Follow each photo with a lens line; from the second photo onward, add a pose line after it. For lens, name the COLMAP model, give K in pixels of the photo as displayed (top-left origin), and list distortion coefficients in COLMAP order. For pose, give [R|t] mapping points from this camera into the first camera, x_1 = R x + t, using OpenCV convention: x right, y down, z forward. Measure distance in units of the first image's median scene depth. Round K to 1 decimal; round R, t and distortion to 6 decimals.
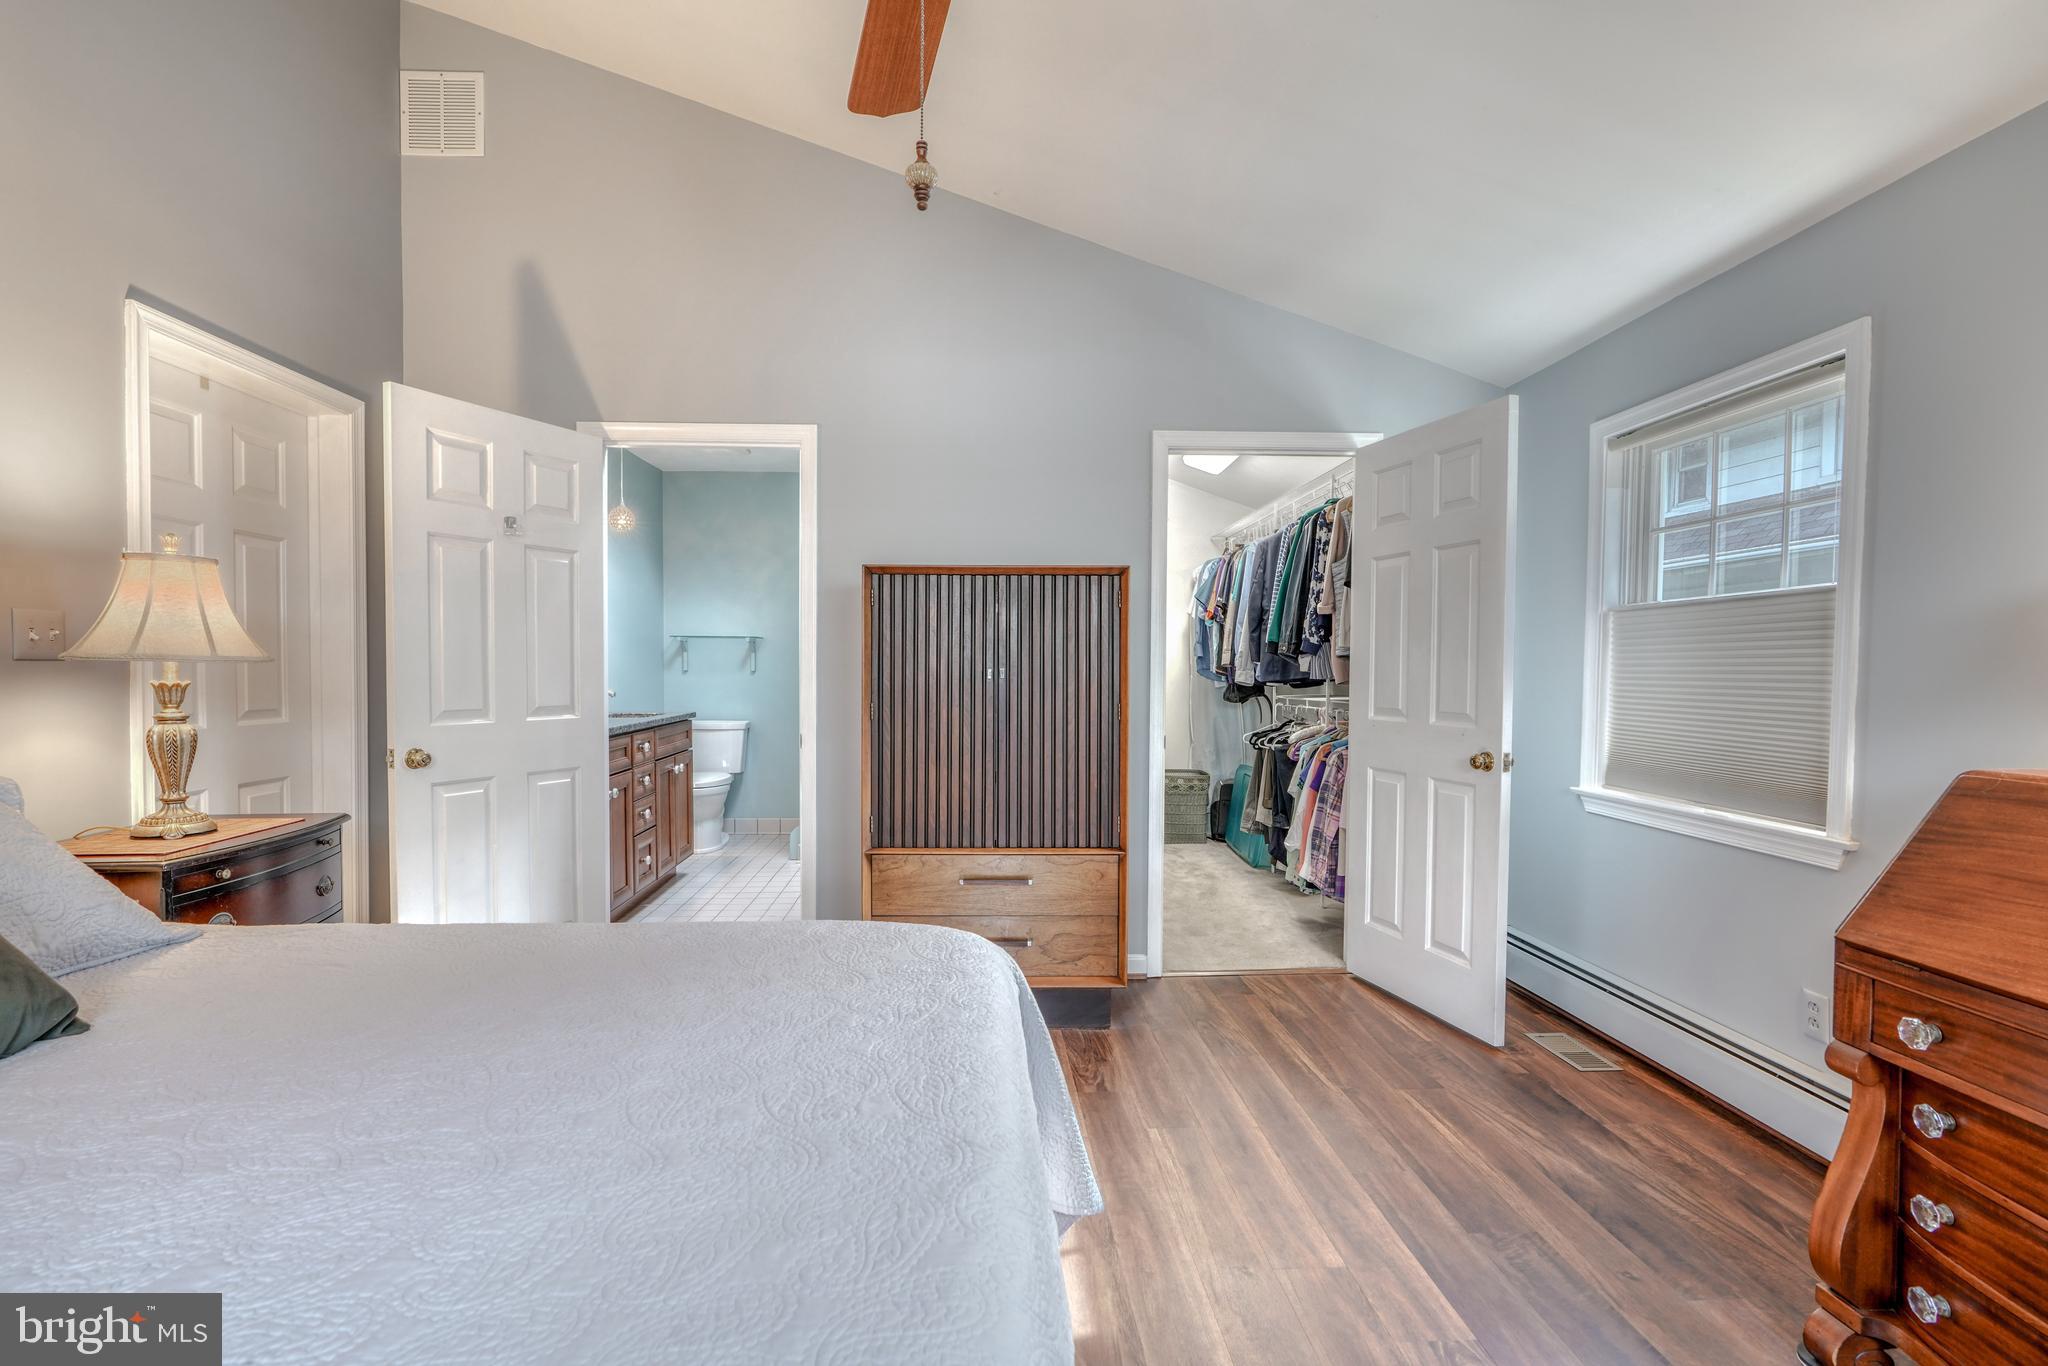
lens RADIAL K [[925.9, 0, 1015.9], [0, 925.9, 690.0], [0, 0, 1]] dist [-0.005604, 0.000350]
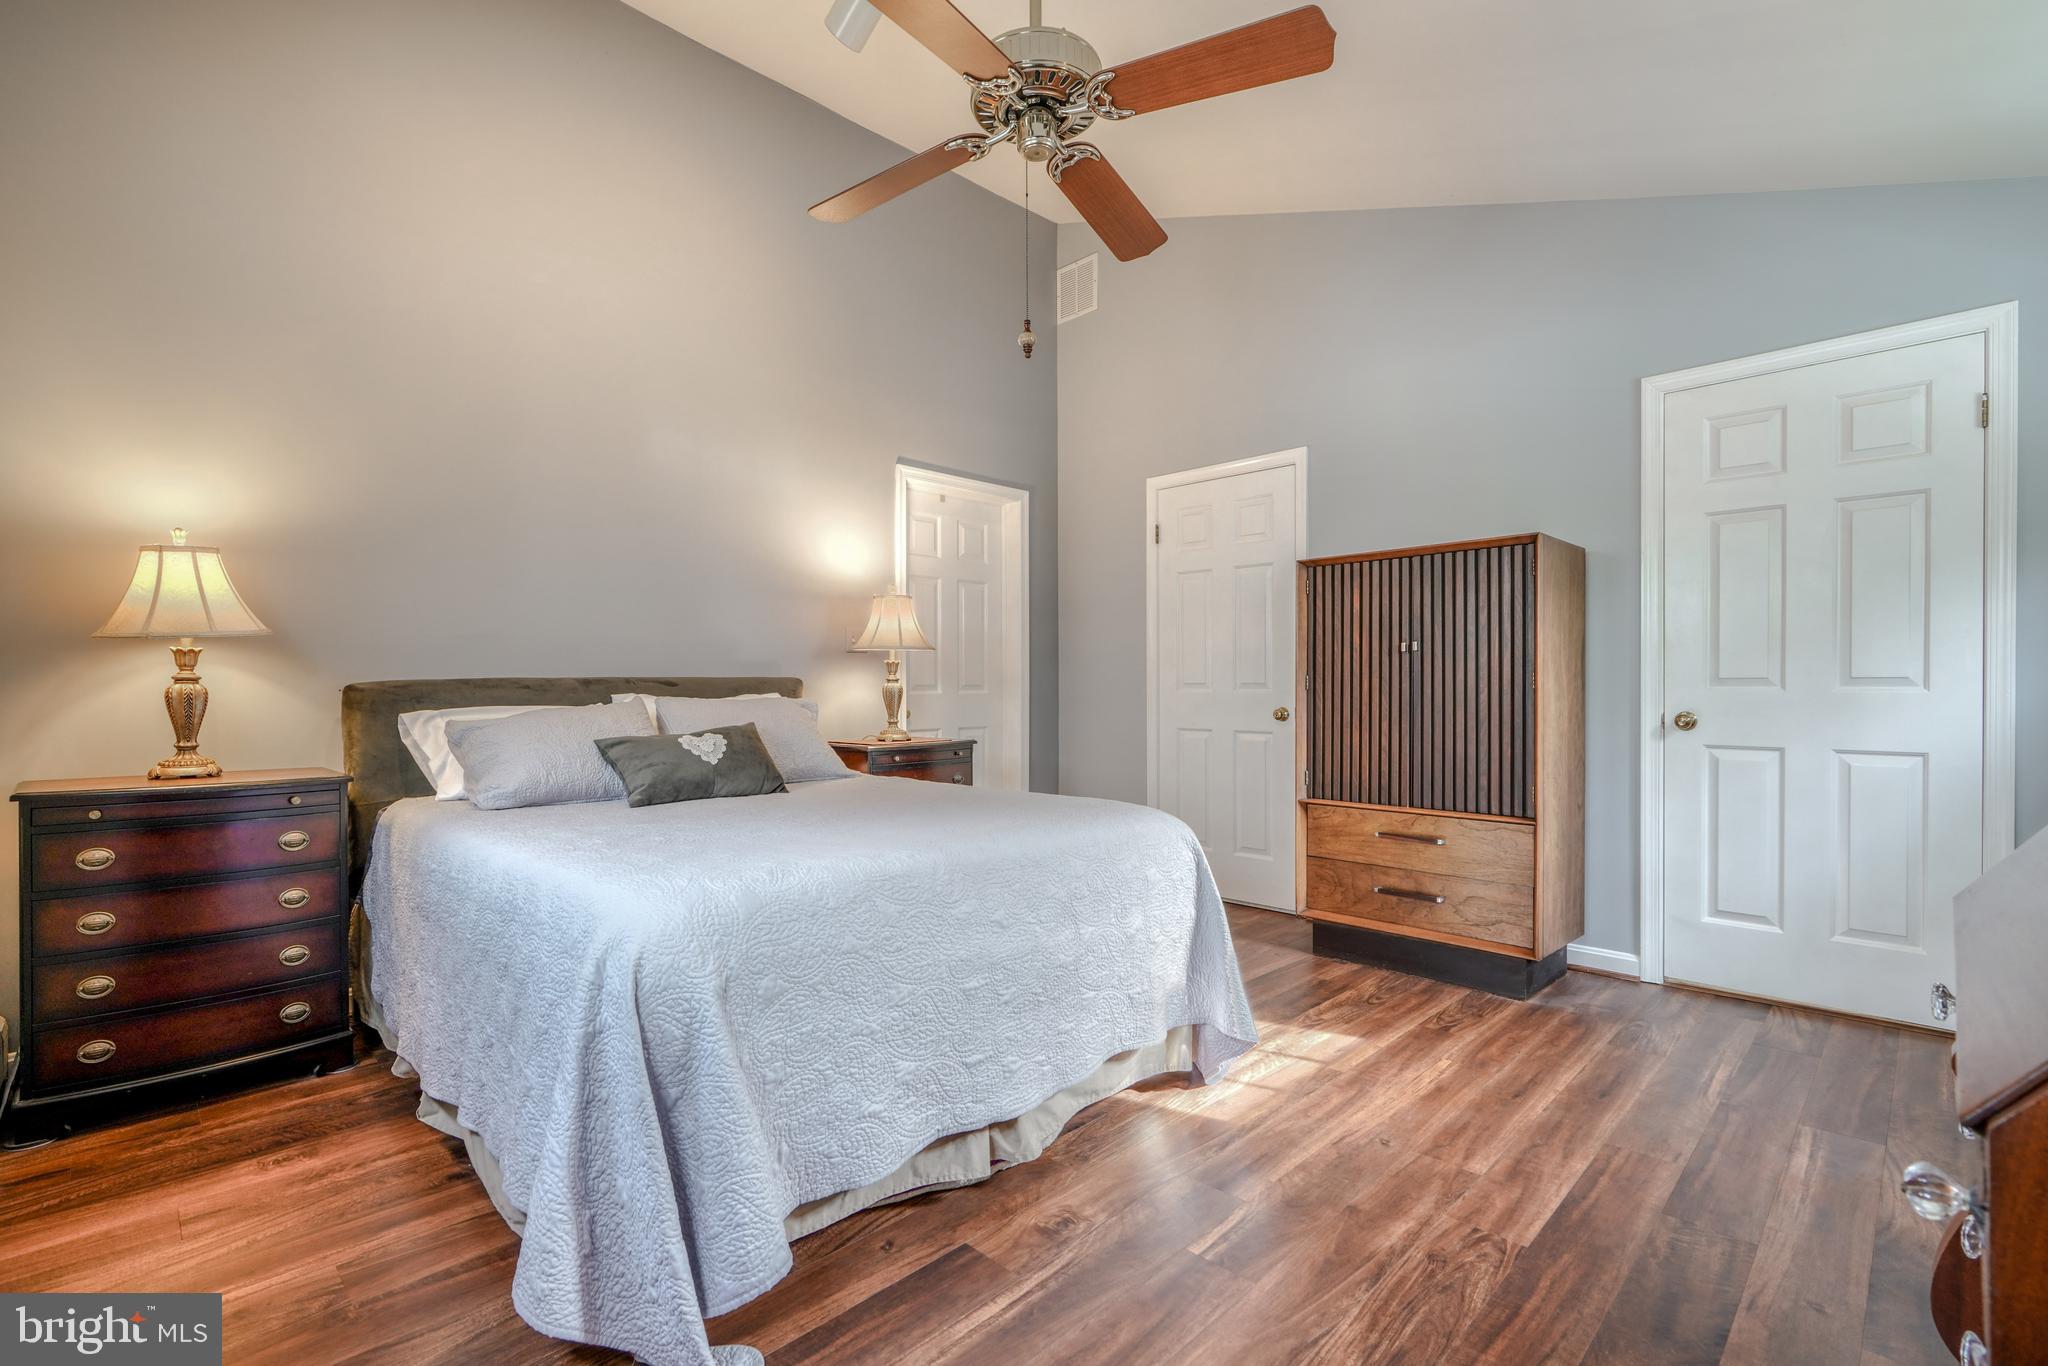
lens RADIAL K [[925.9, 0, 1025.1], [0, 925.9, 687.2], [0, 0, 1]] dist [-0.005604, 0.000350]
pose [[0.673654, -0.007052, -0.739013, 0.496693], [-0.007496, 0.999838, -0.016374, 0.053033], [0.739009, 0.016570, 0.673492, -0.070881]]
